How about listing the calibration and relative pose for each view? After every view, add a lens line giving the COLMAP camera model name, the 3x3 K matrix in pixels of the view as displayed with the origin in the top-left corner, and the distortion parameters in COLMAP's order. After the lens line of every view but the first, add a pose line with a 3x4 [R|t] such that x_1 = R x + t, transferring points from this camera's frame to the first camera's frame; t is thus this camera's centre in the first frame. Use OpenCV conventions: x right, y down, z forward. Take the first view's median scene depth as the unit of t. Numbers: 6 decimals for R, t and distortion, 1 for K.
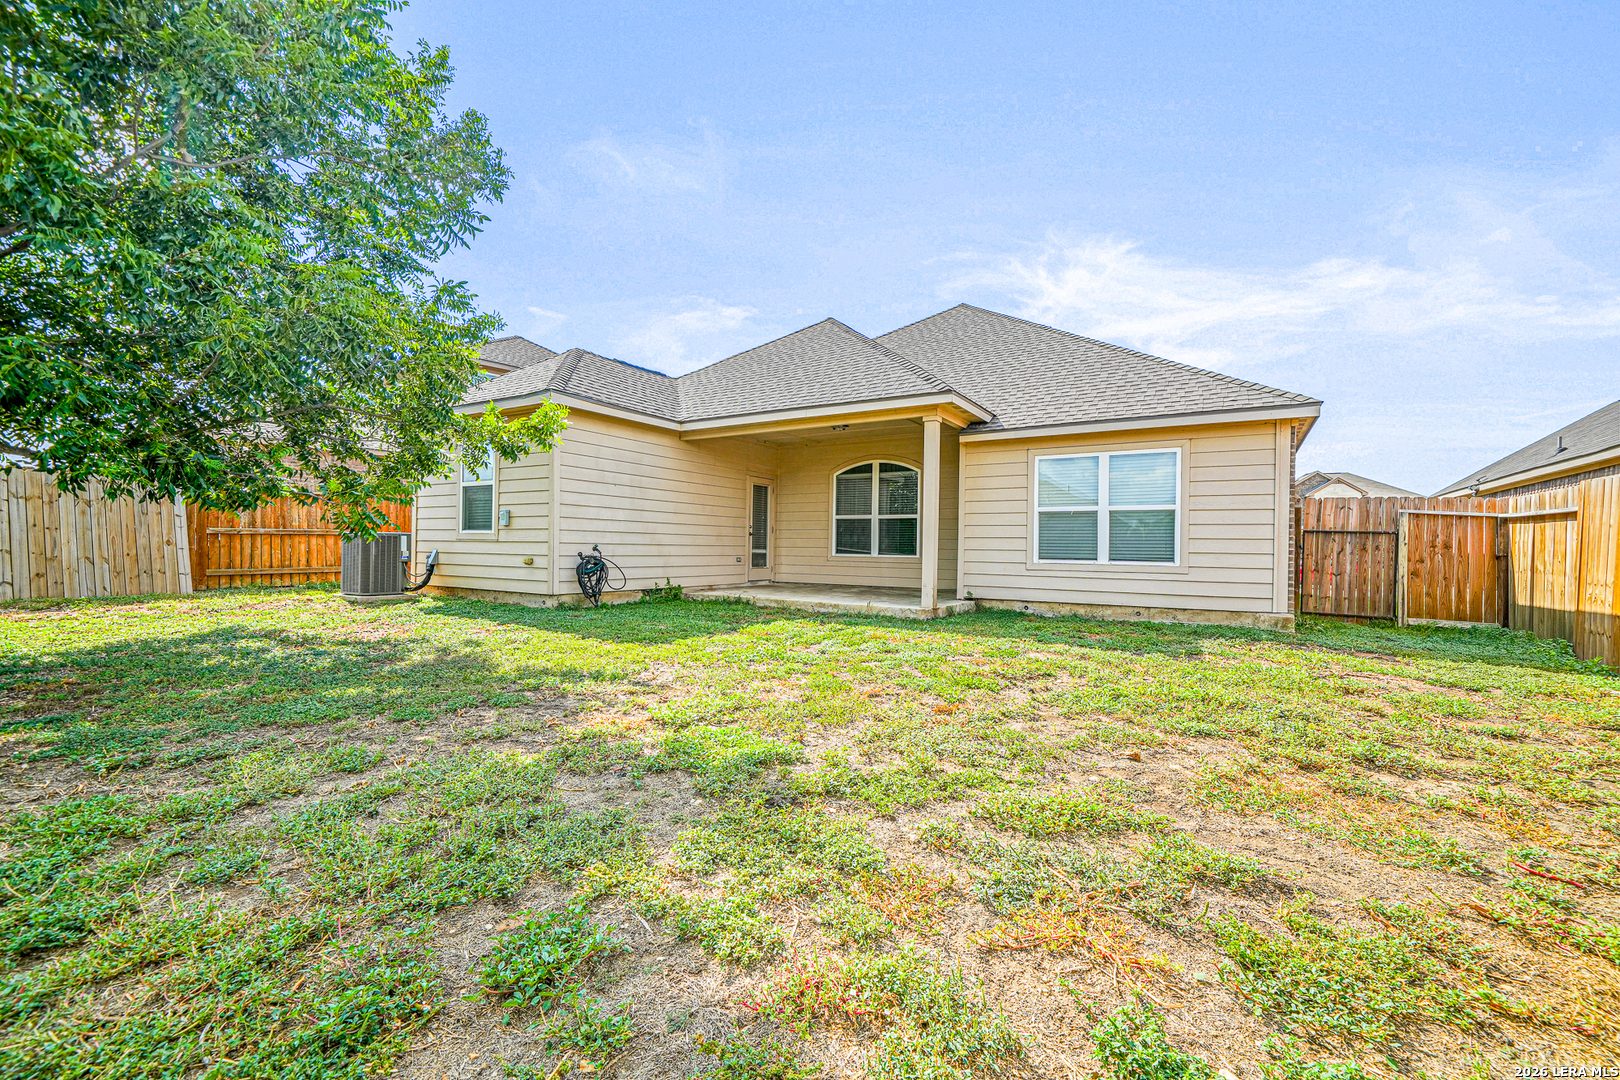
lens RADIAL K [[687.2, 0, 809.2], [0, 687.2, 547.0], [0, 0, 1]] dist [-0.000656, 0.005381]
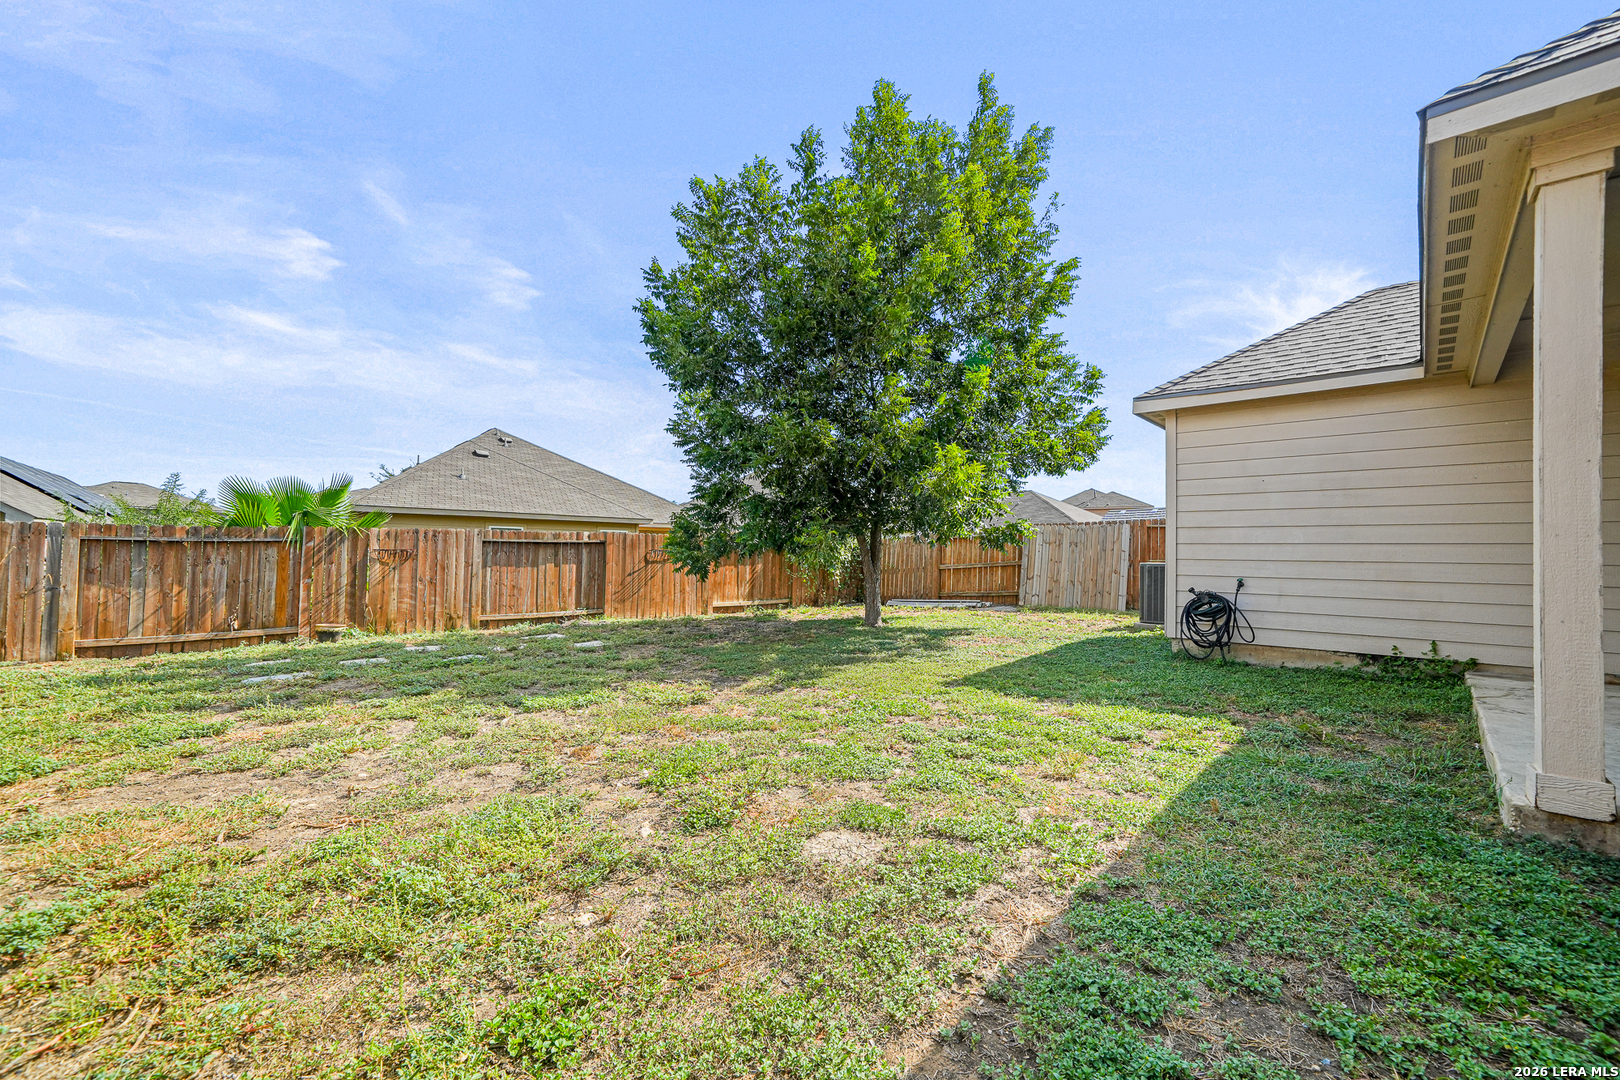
lens RADIAL K [[687.2, 0, 809.2], [0, 687.2, 547.0], [0, 0, 1]] dist [-0.000656, 0.005381]
pose [[-0.175986, -0.028102, -0.983991, 0.494191], [-0.018787, 0.999506, -0.025185, -0.009344], [0.984213, 0.014054, -0.176427, 0.667623]]
